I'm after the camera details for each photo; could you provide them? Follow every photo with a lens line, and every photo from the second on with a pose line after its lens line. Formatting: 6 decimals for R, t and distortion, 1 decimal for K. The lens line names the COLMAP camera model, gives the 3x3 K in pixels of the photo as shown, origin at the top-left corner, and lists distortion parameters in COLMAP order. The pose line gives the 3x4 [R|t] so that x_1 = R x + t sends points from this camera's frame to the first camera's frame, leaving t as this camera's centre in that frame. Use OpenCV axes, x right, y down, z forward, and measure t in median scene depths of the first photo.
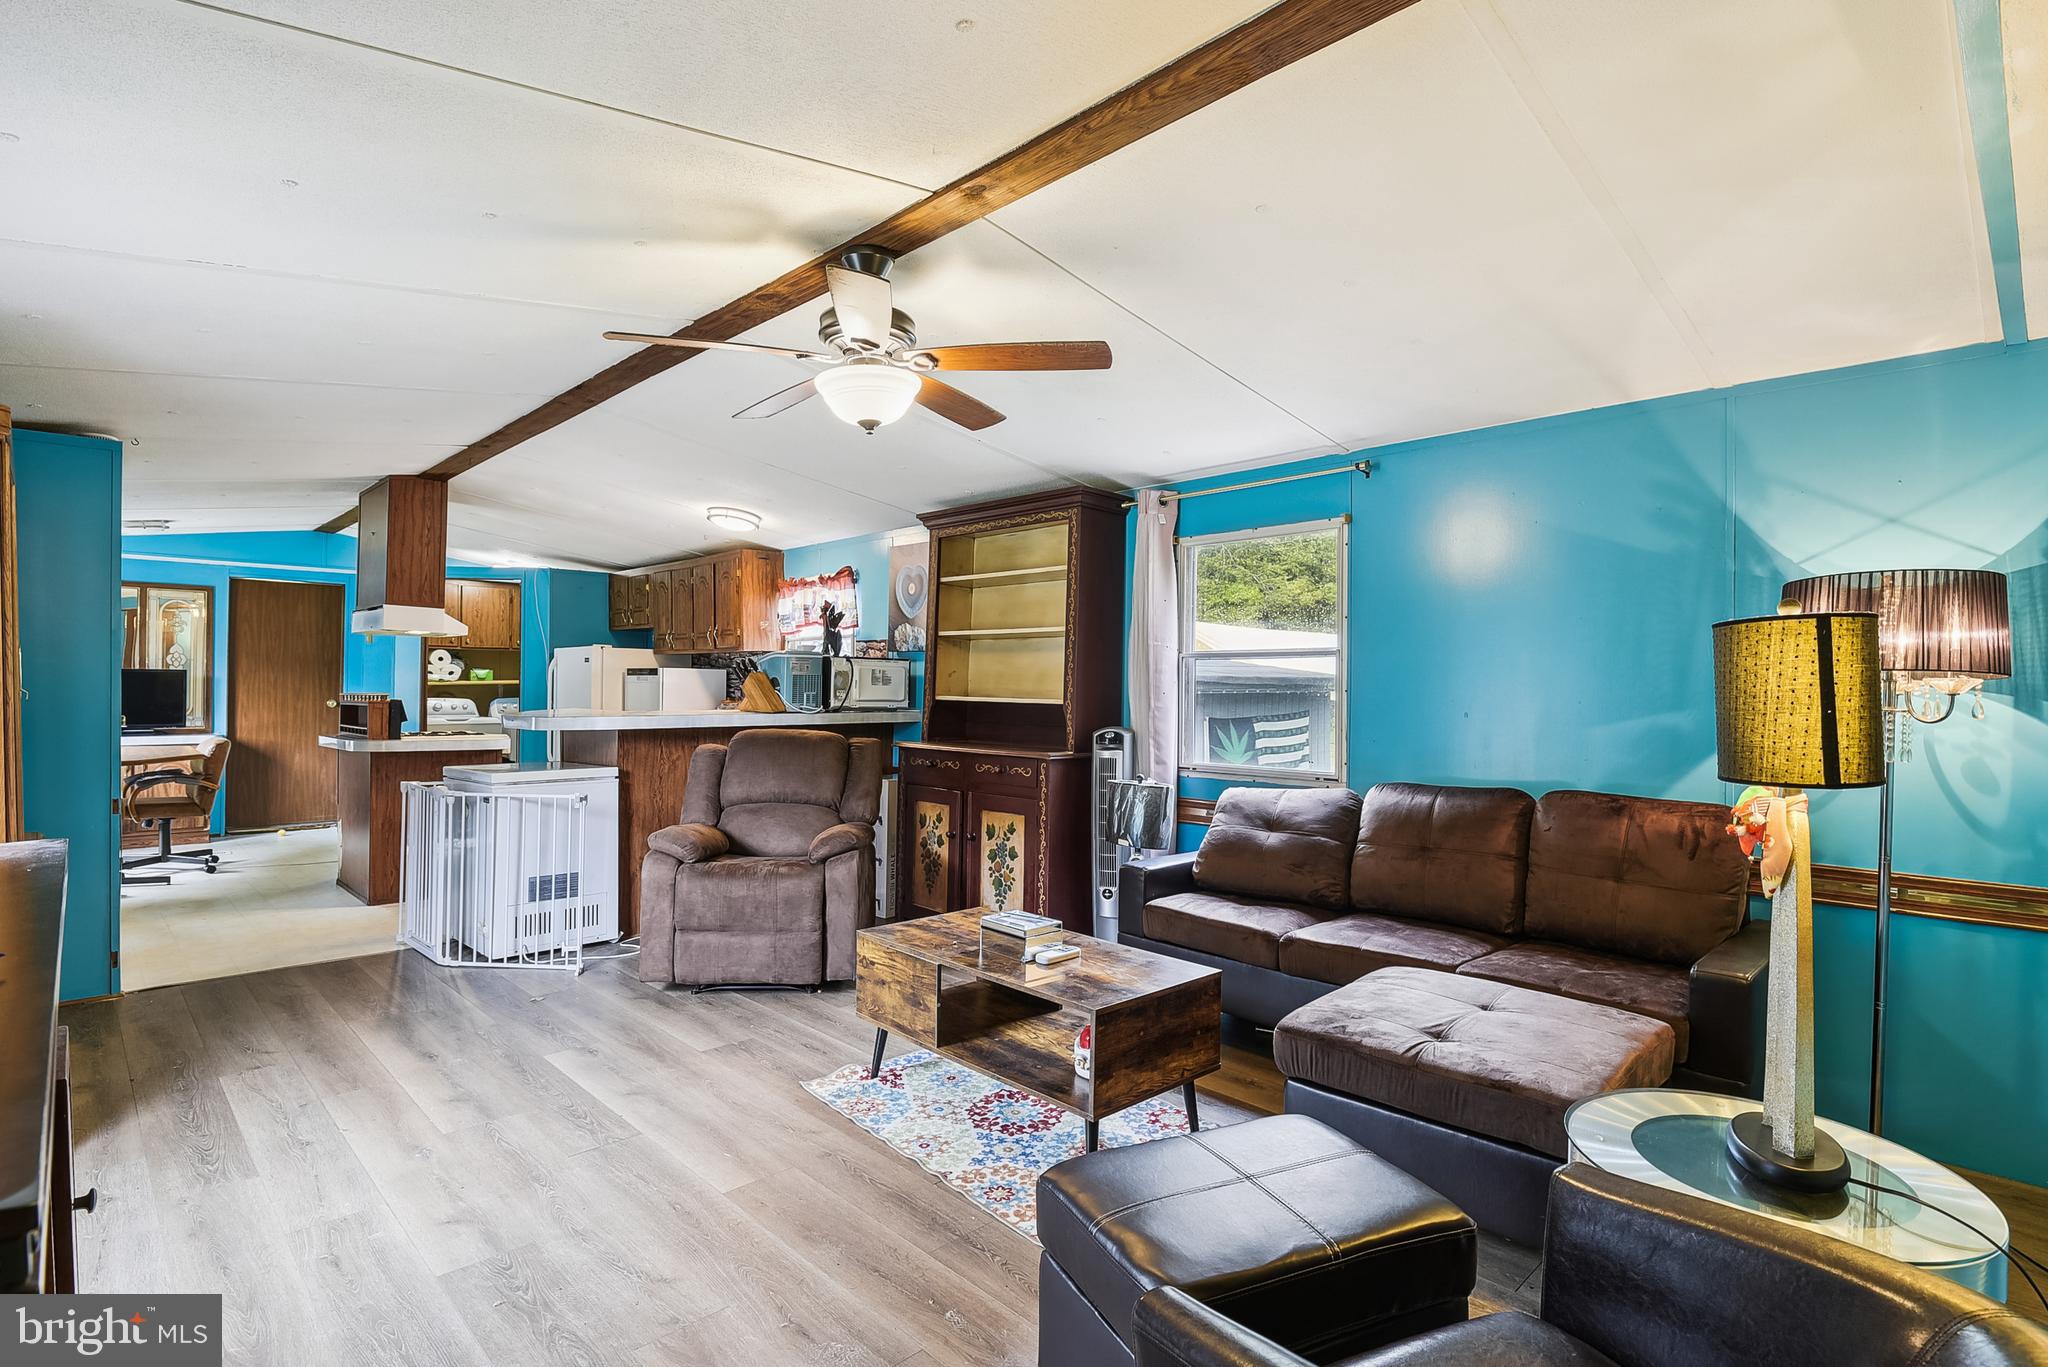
lens RADIAL K [[1014.8, 0, 1032.2], [0, 1014.8, 689.7], [0, 0, 1]] dist [0.000737, -0.000376]
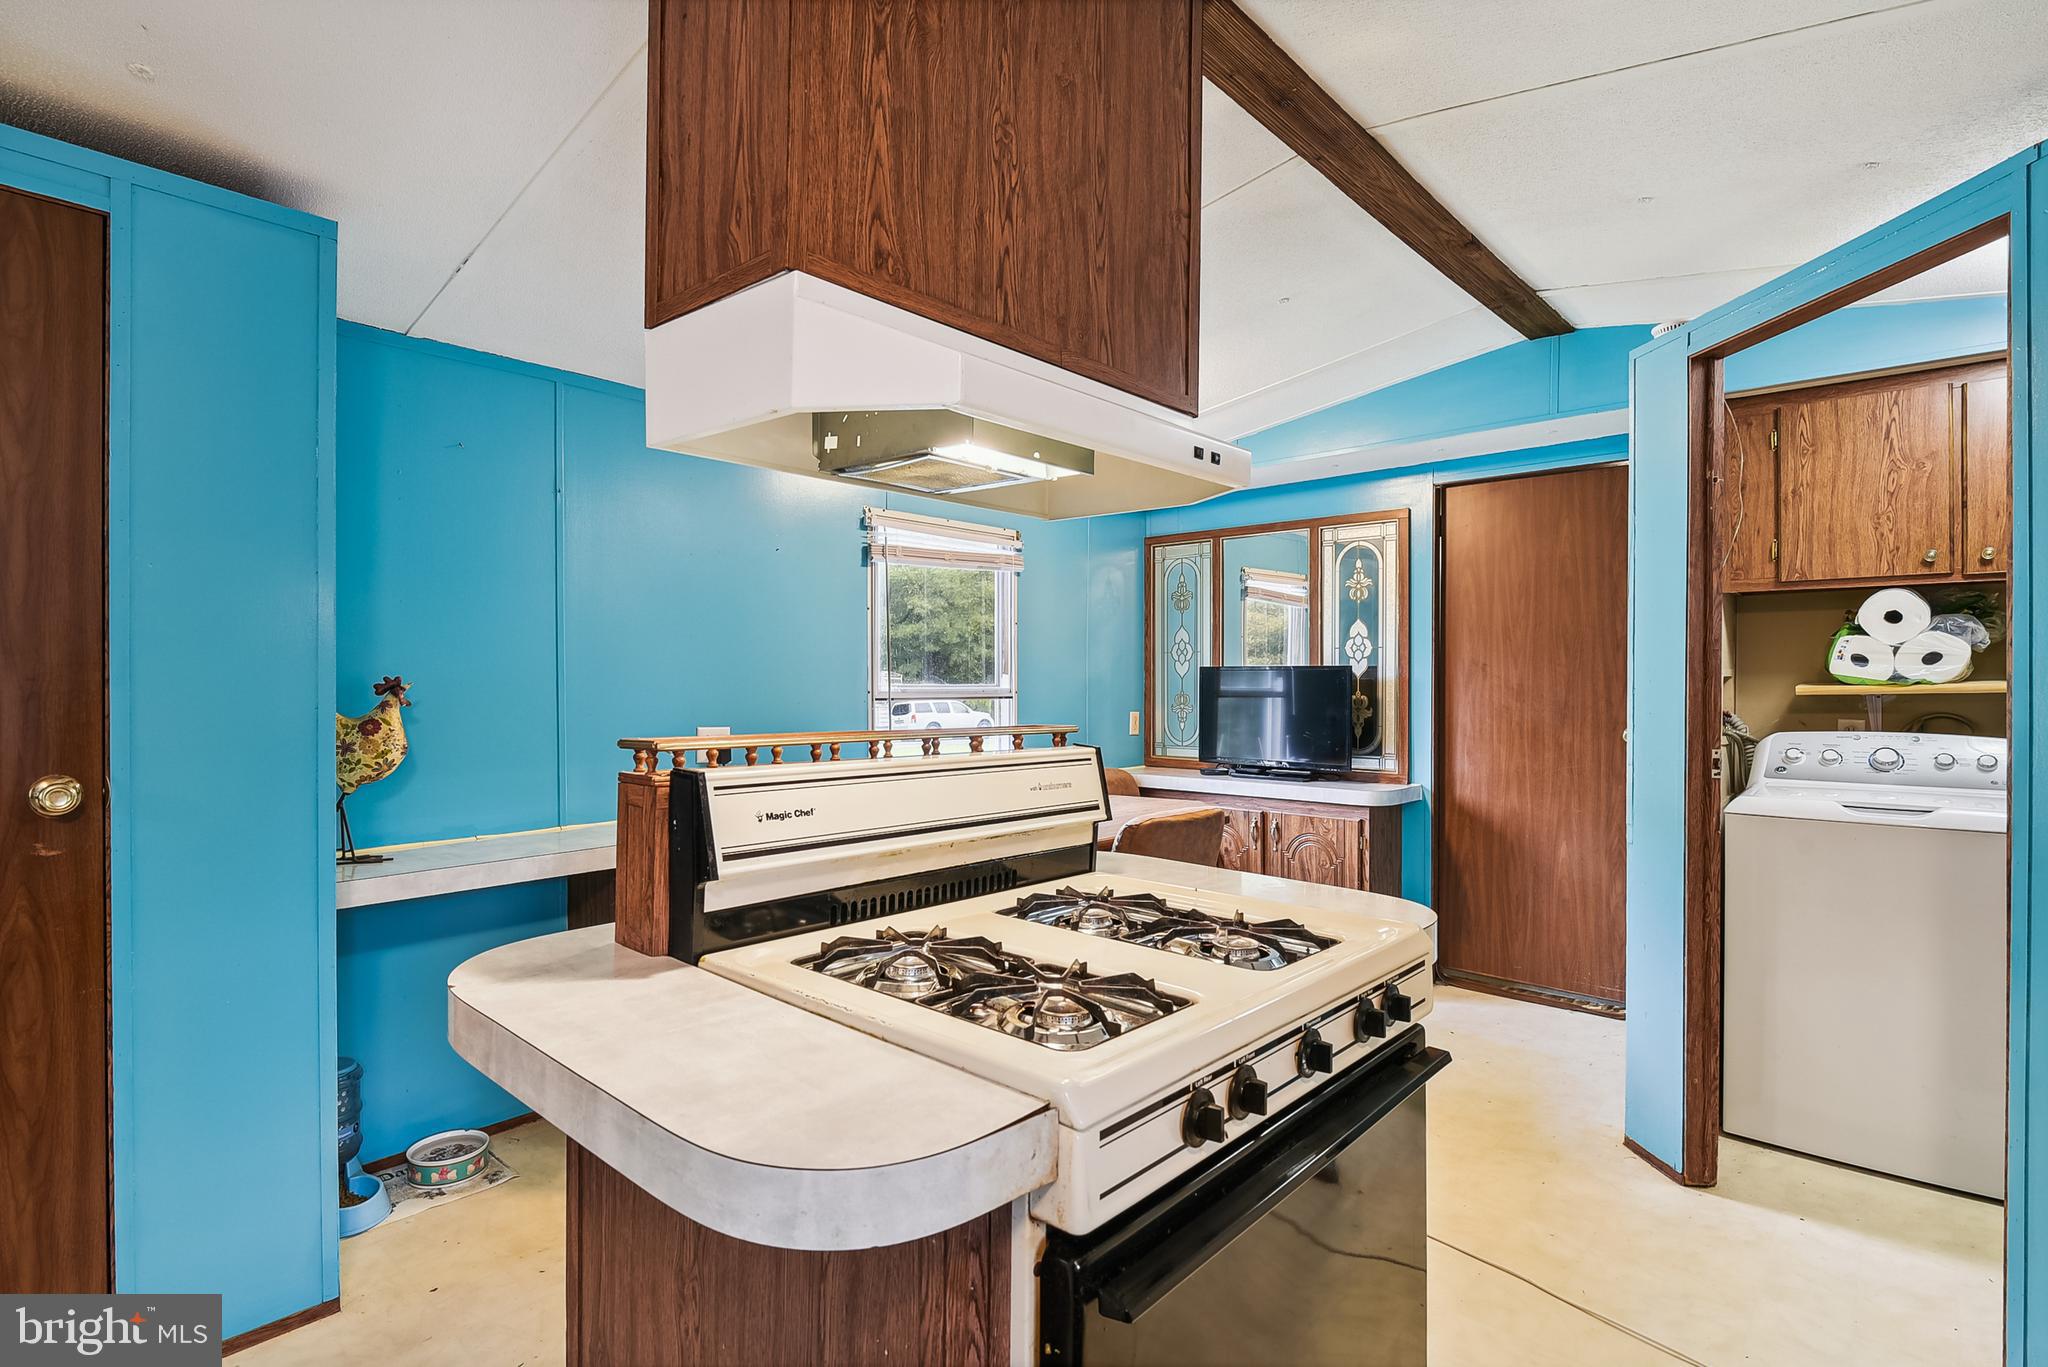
lens RADIAL K [[998.4, 0, 1020.9], [0, 998.4, 691.8], [0, 0, 1]] dist [-0.002715, -0.001608]
pose [[0.046919, -0.002638, -0.998895, -0.513390], [-0.008076, 0.999963, -0.003020, -0.004234], [0.998866, 0.008209, 0.046896, 1.339015]]
